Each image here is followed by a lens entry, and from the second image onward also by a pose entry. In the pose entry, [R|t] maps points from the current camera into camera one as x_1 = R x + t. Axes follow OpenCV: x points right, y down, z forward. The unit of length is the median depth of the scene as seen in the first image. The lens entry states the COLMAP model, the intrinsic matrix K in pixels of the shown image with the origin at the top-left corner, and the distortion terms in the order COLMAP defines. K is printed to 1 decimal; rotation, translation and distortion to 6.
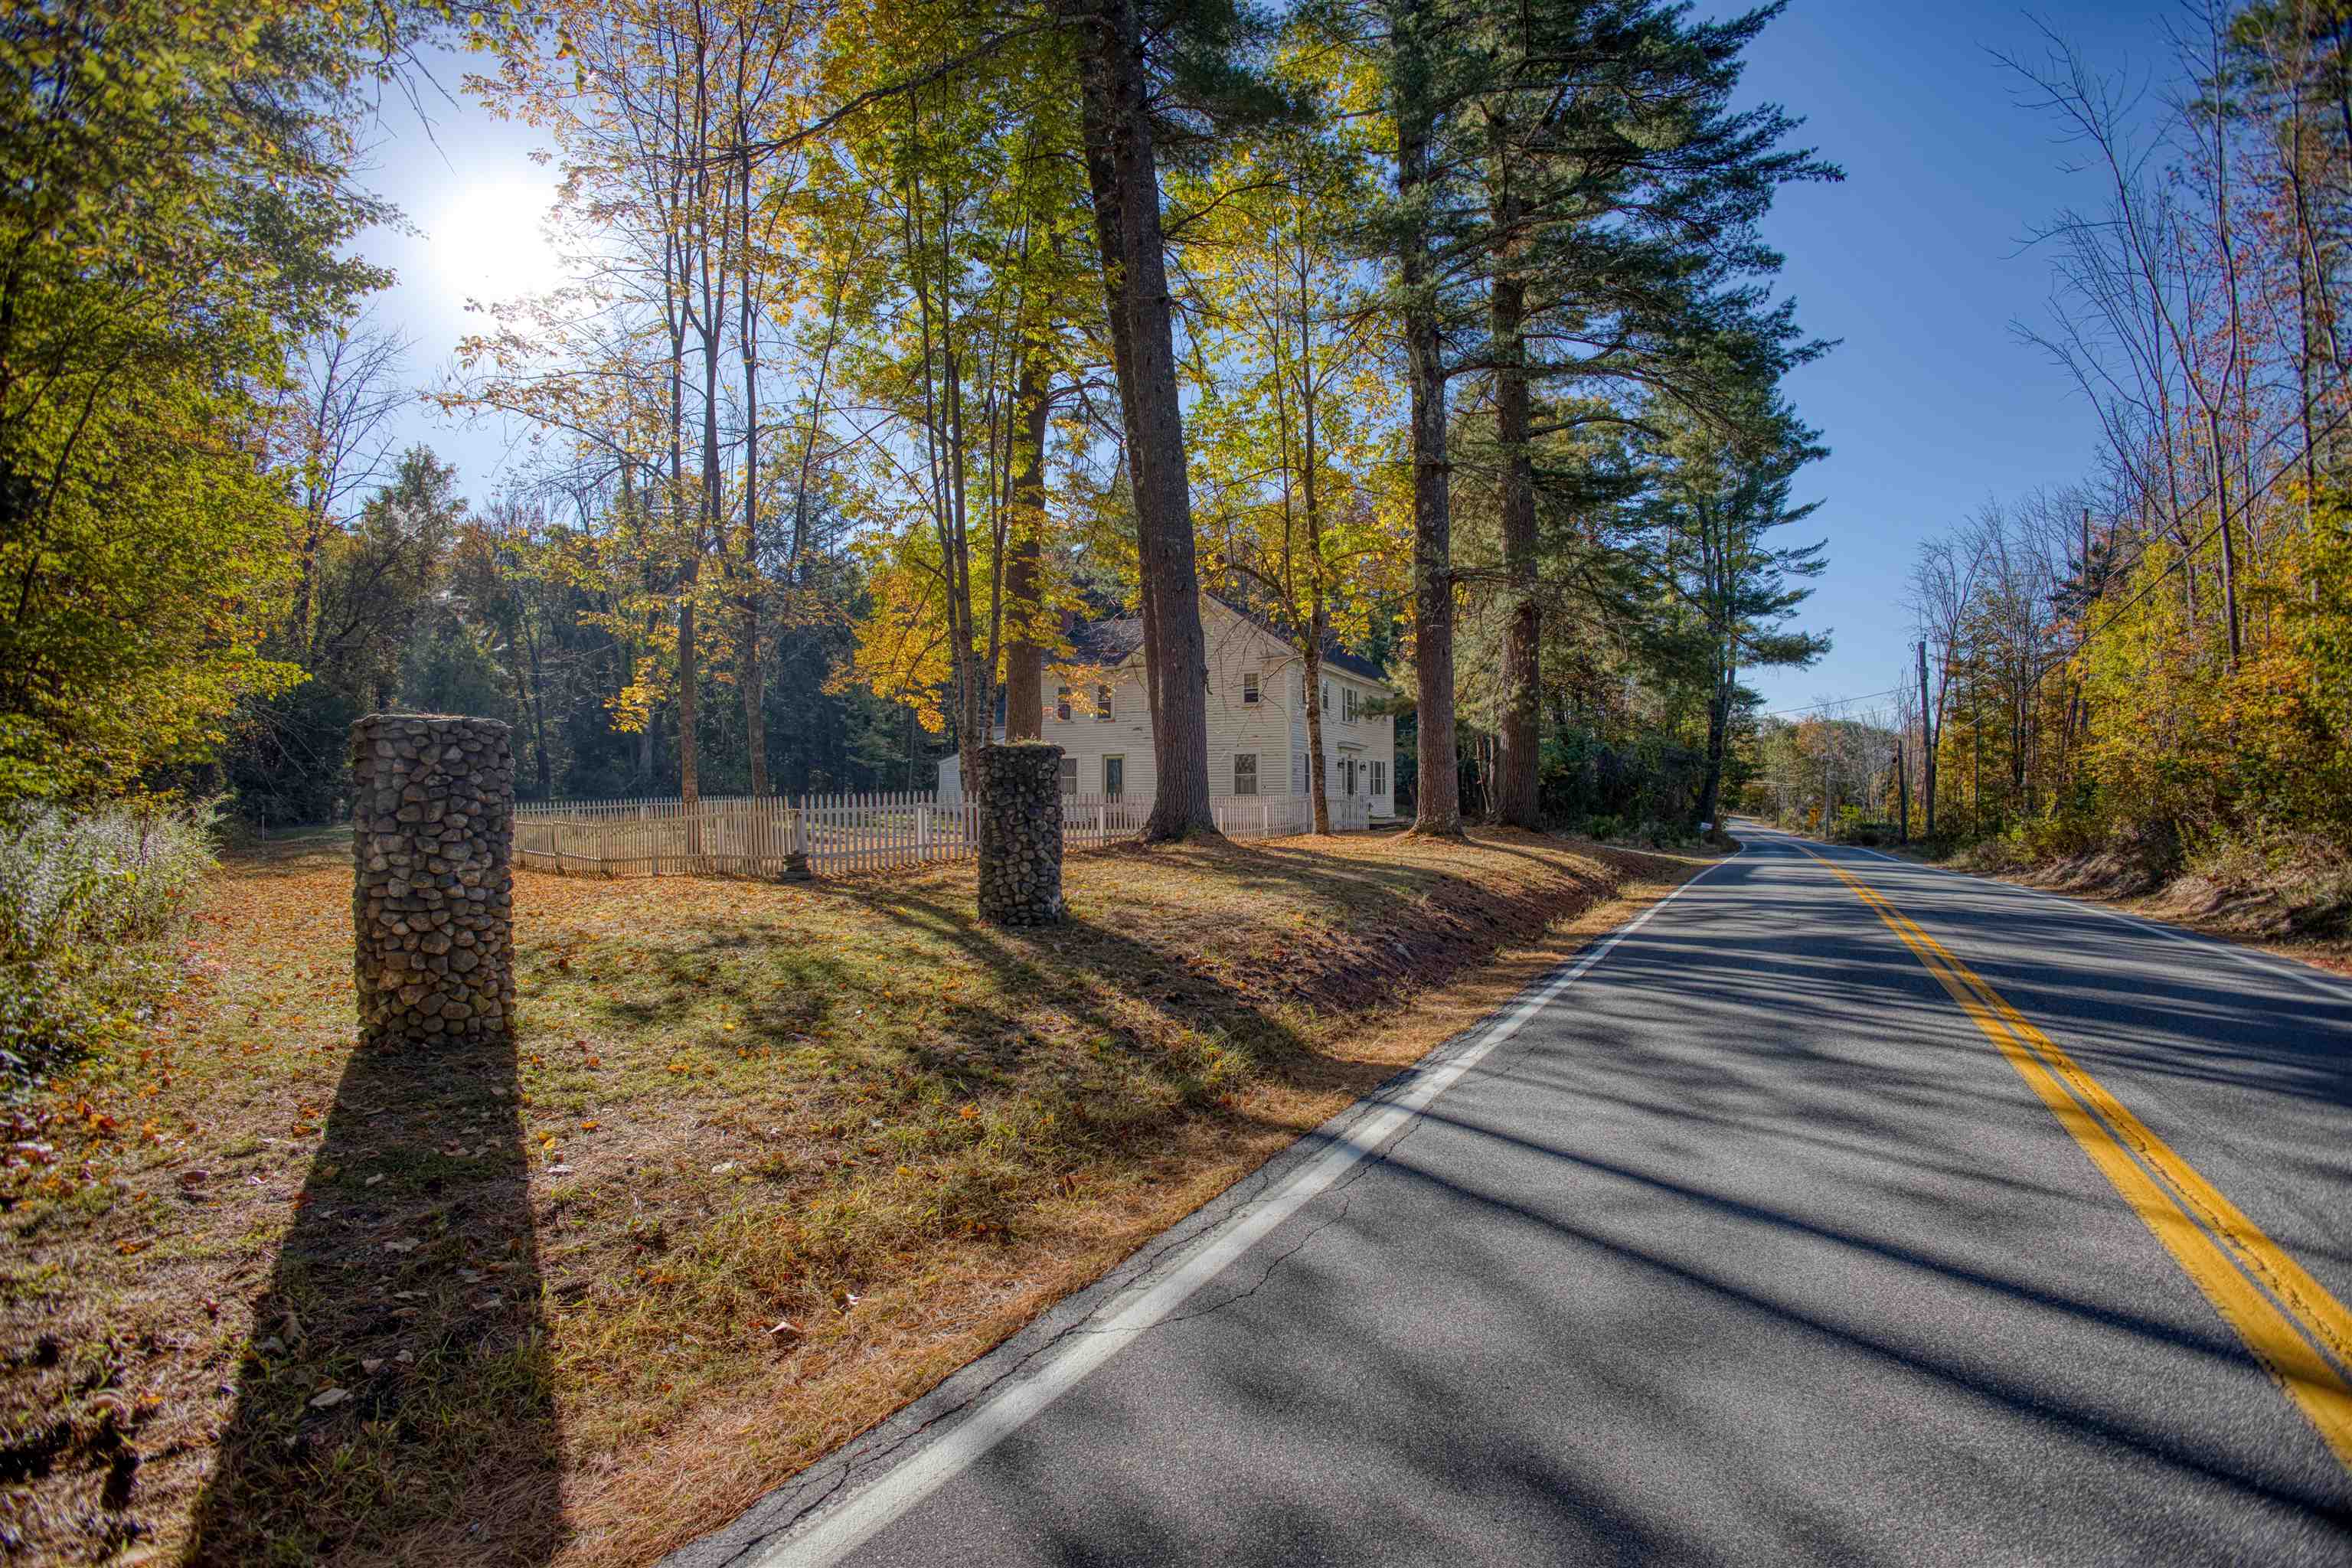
lens RADIAL K [[1096.9, 0, 1182.3], [0, 1096.9, 784.3], [0, 0, 1]] dist [-0.140201, 0.030042]
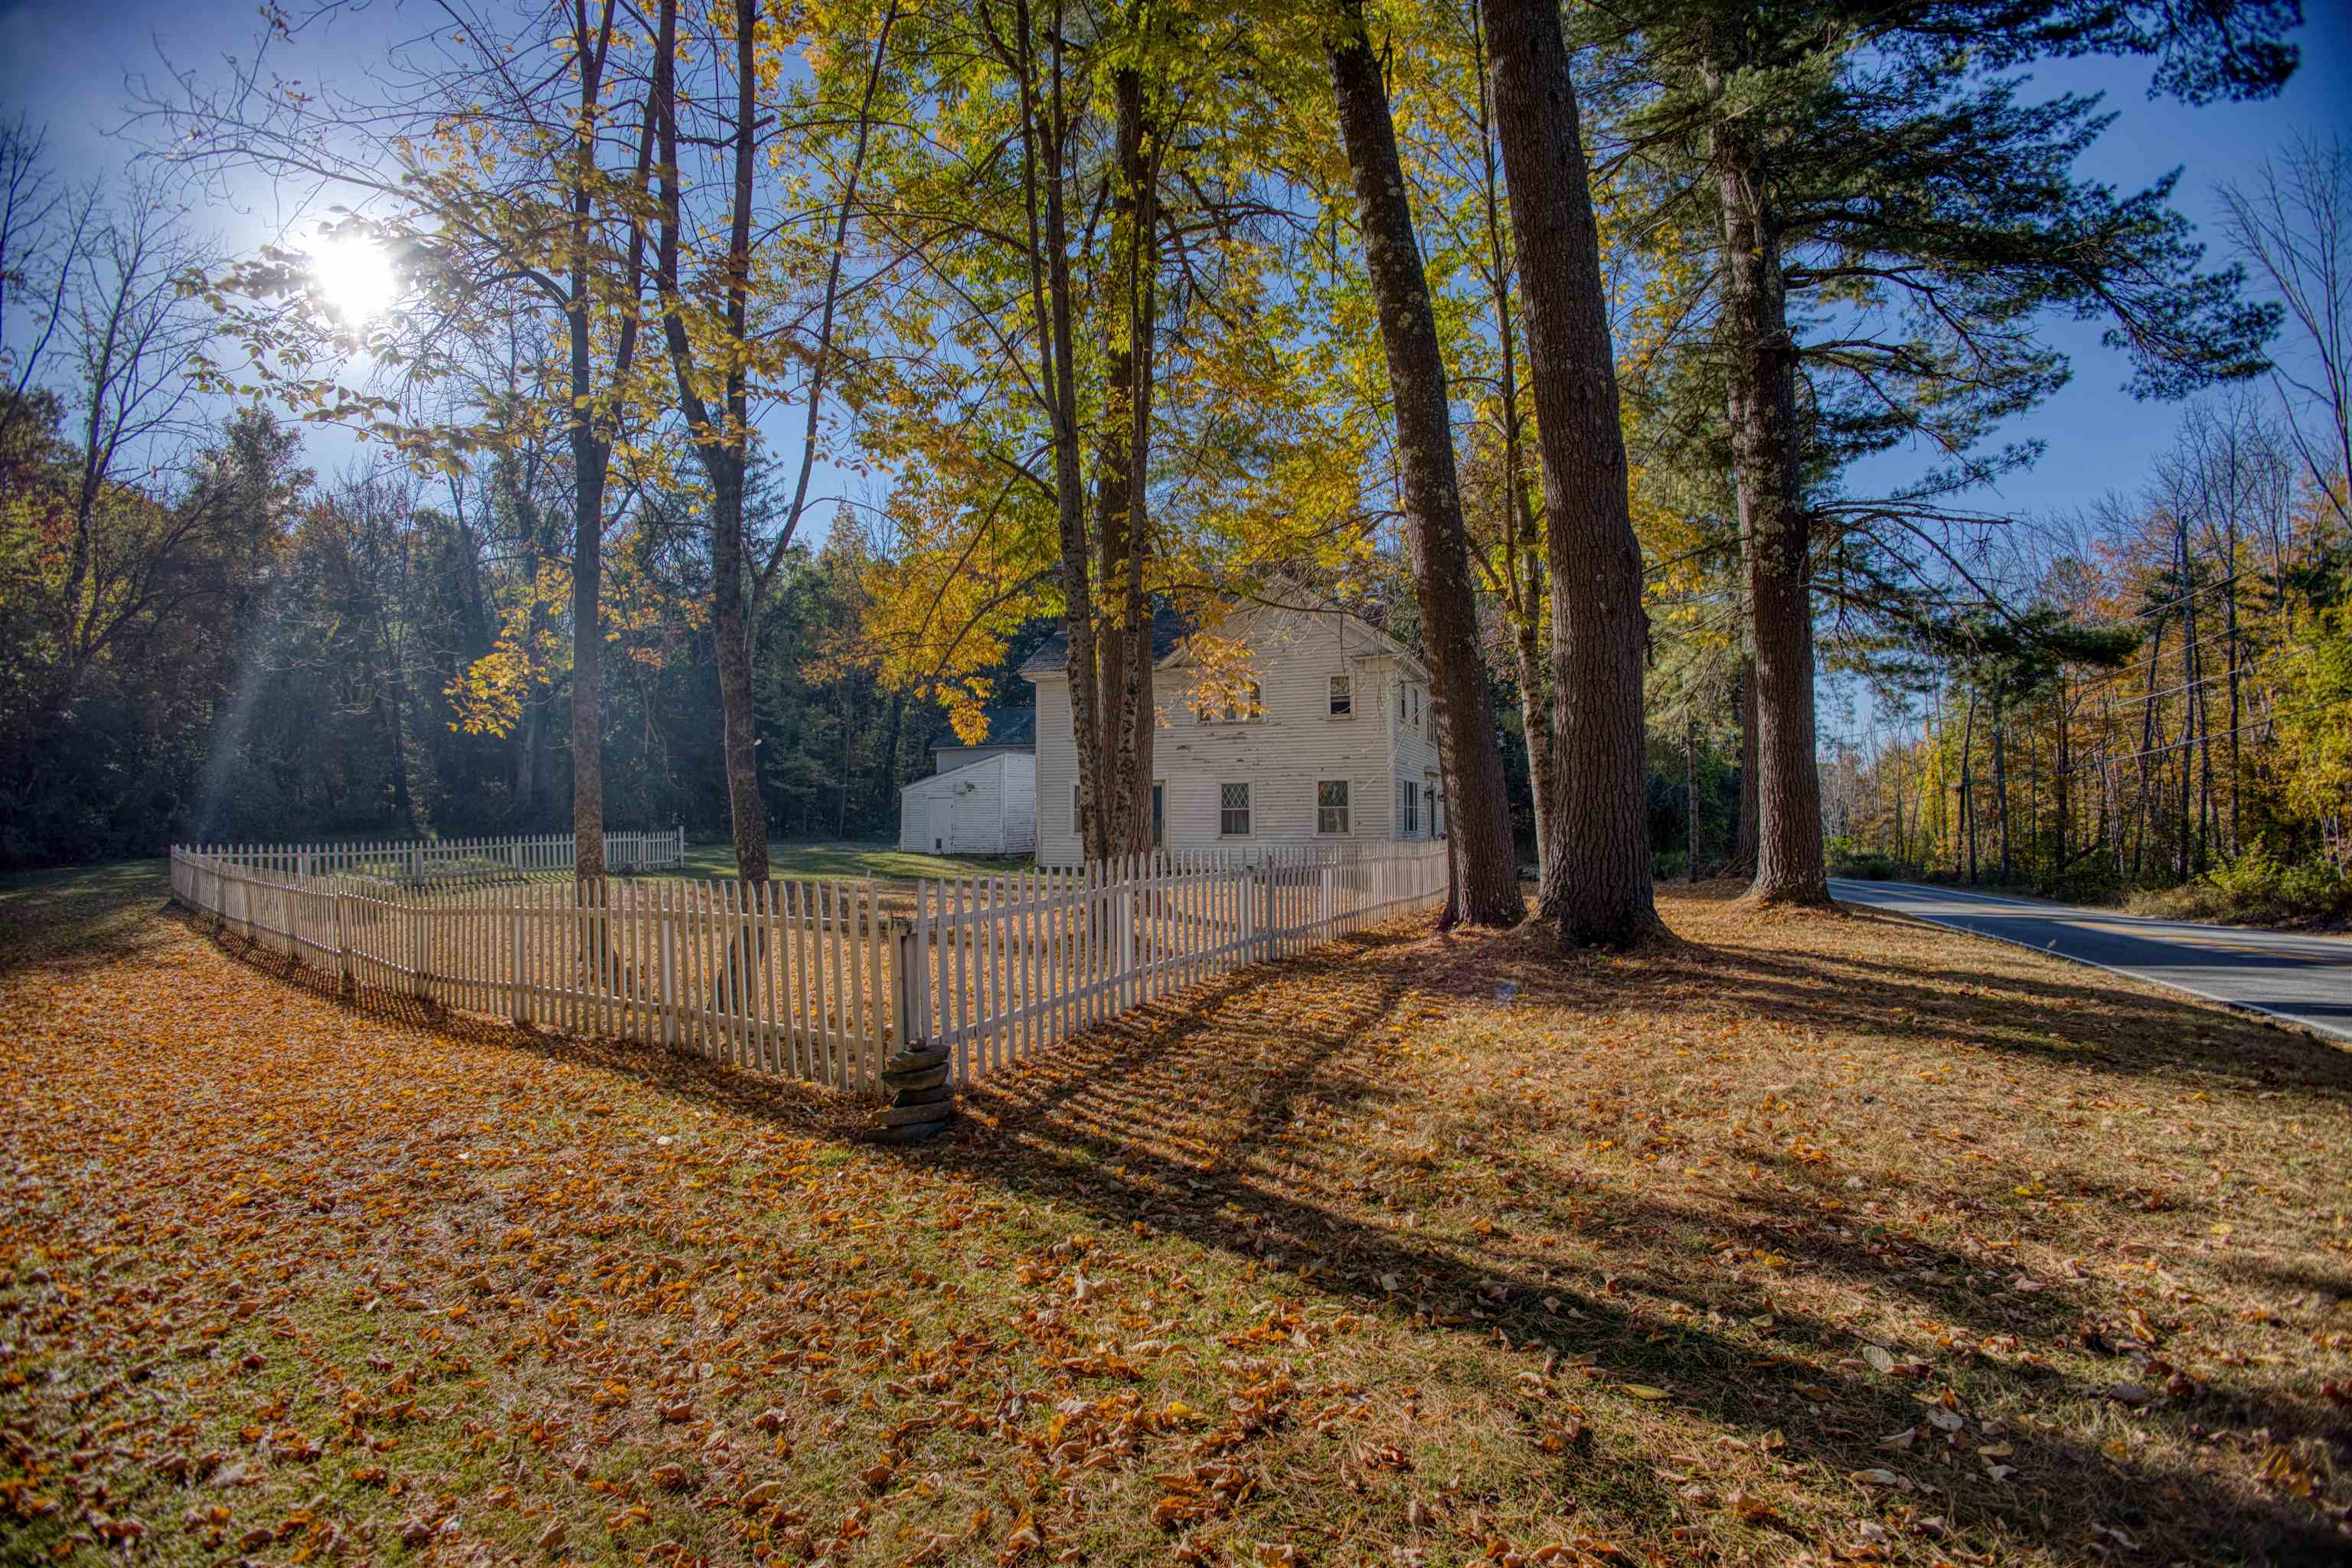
lens RADIAL K [[1096.9, 0, 1182.3], [0, 1096.9, 784.3], [0, 0, 1]] dist [-0.140201, 0.030042]
pose [[0.995970, 0.004488, 0.089575, -0.125322], [-0.001812, 0.999550, -0.029933, -0.003564], [-0.089669, 0.029650, 0.995530, 0.264167]]
